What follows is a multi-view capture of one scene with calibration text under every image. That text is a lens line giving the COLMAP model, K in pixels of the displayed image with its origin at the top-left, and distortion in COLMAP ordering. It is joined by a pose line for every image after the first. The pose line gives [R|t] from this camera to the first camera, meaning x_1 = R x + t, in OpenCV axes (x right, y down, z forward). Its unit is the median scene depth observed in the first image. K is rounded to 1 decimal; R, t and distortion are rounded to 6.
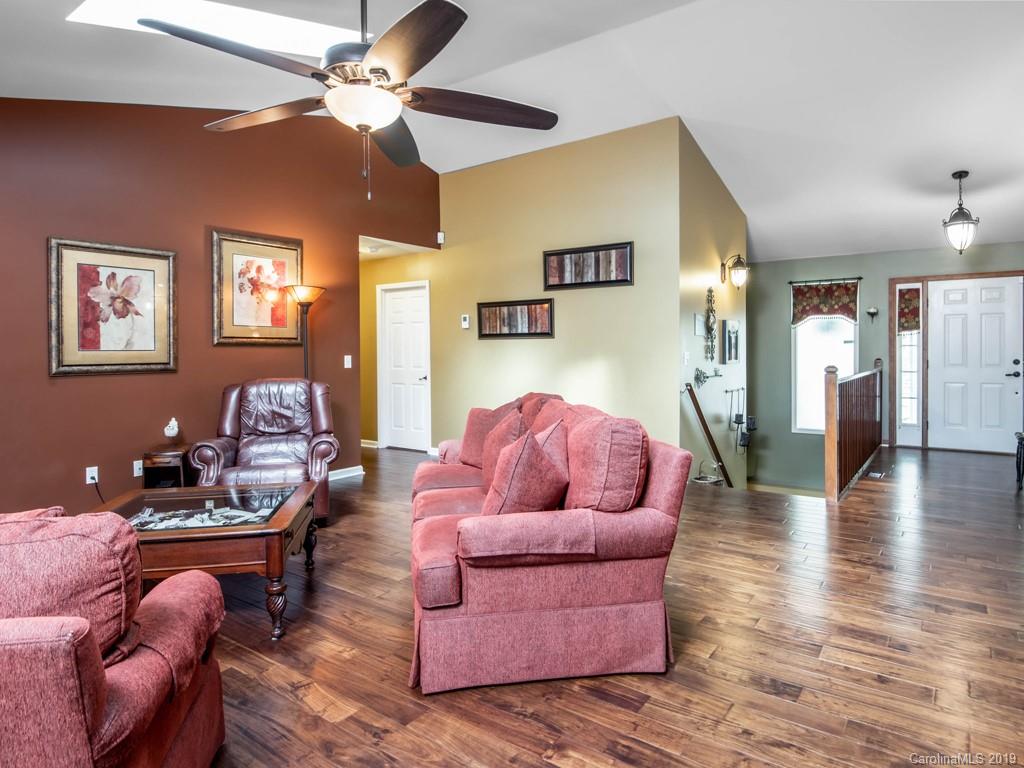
lens RADIAL K [[628.4, 0, 497.6], [0, 628.4, 353.7], [0, 0, 1]] dist [0.023725, -0.003203]
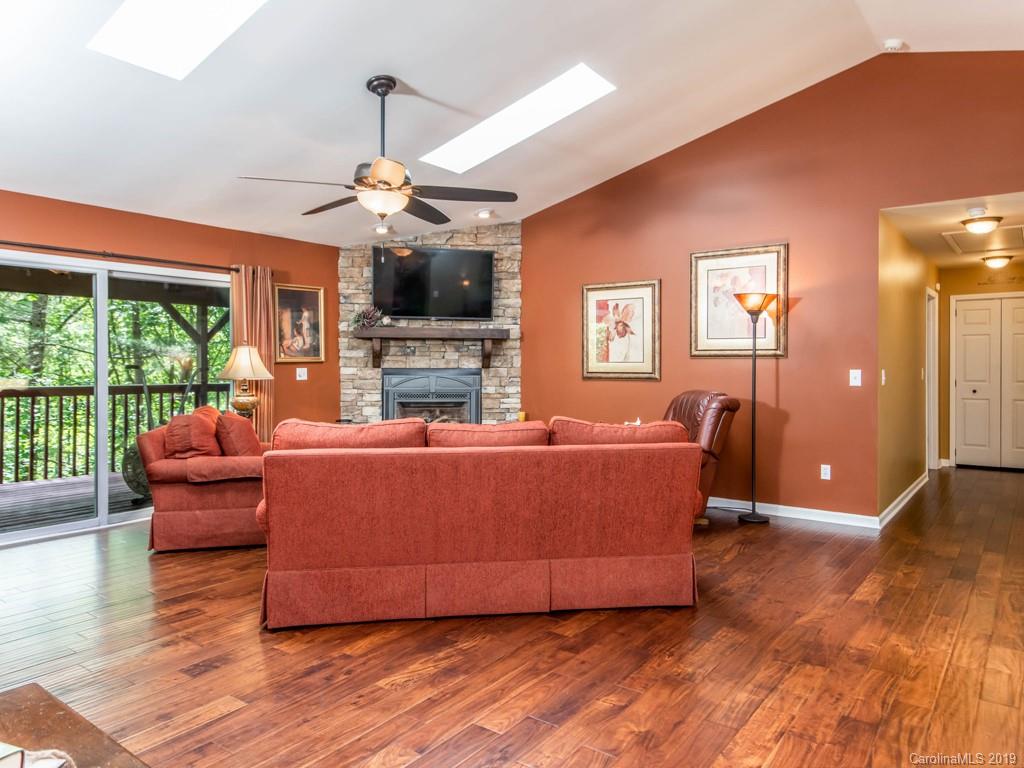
lens RADIAL K [[674.0, 0, 494.5], [0, 674.0, 361.6], [0, 0, 1]] dist [0.032632, 0.000115]
pose [[-0.006504, 0.003481, -0.999973, 0.789231], [-0.005985, 0.999976, 0.003520, -0.009288], [0.999961, 0.006008, -0.006483, 0.730797]]
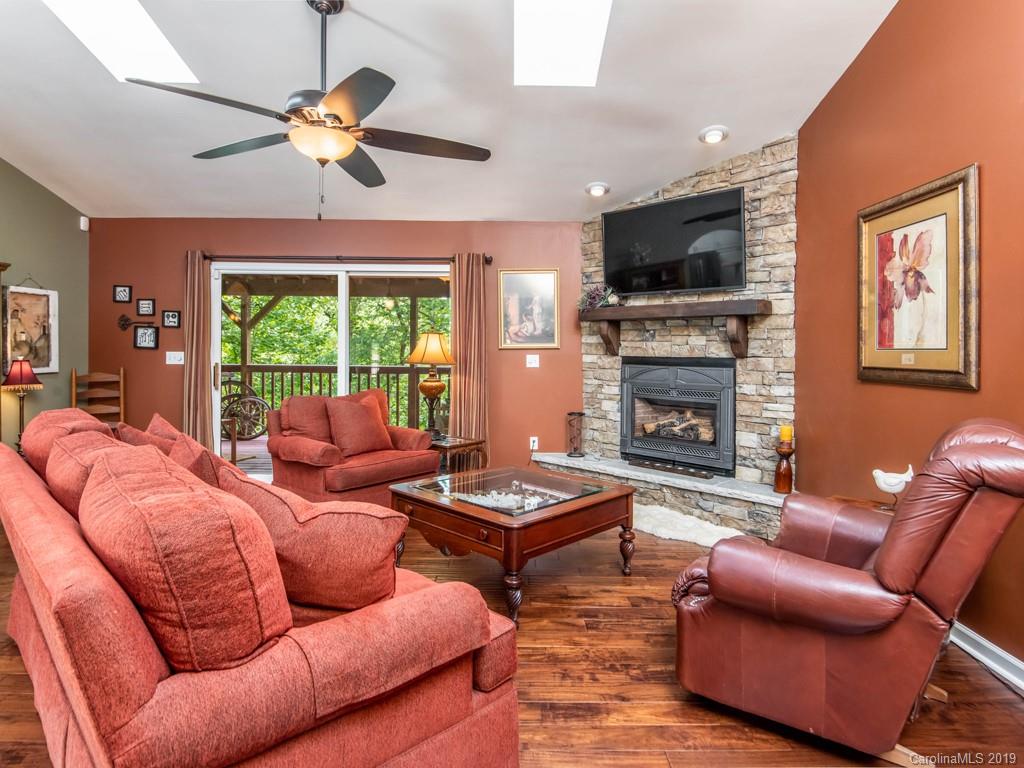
lens RADIAL K [[561.3, 0, 514.0], [0, 561.3, 352.8], [0, 0, 1]] dist [-0.003420, -0.002878]
pose [[-0.791879, 0.003120, -0.610671, 0.091666], [-0.005487, 0.999910, 0.012223, -0.005864], [0.610654, 0.013030, -0.791790, 1.185430]]
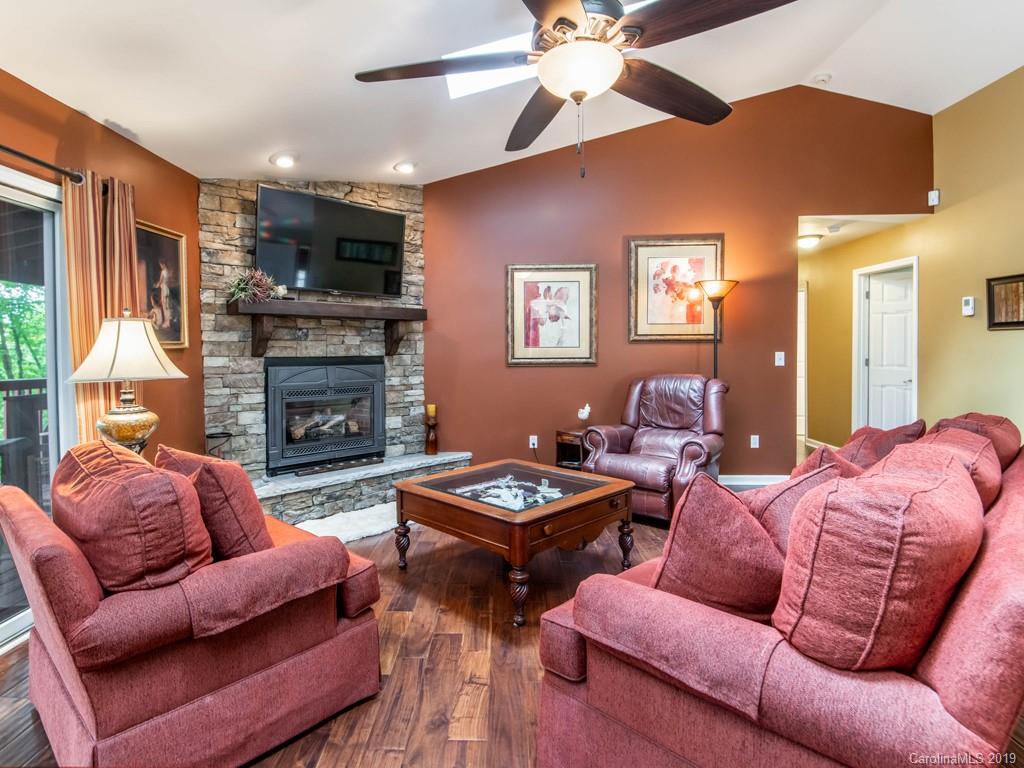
lens RADIAL K [[532.6, 0, 476.6], [0, 532.6, 358.7], [0, 0, 1]] dist [0.003289, -0.003520]
pose [[0.571263, 0.016305, -0.820605, 0.187087], [-0.000920, 0.999815, 0.019226, -0.002328], [0.820766, -0.010228, 0.571172, 0.259494]]
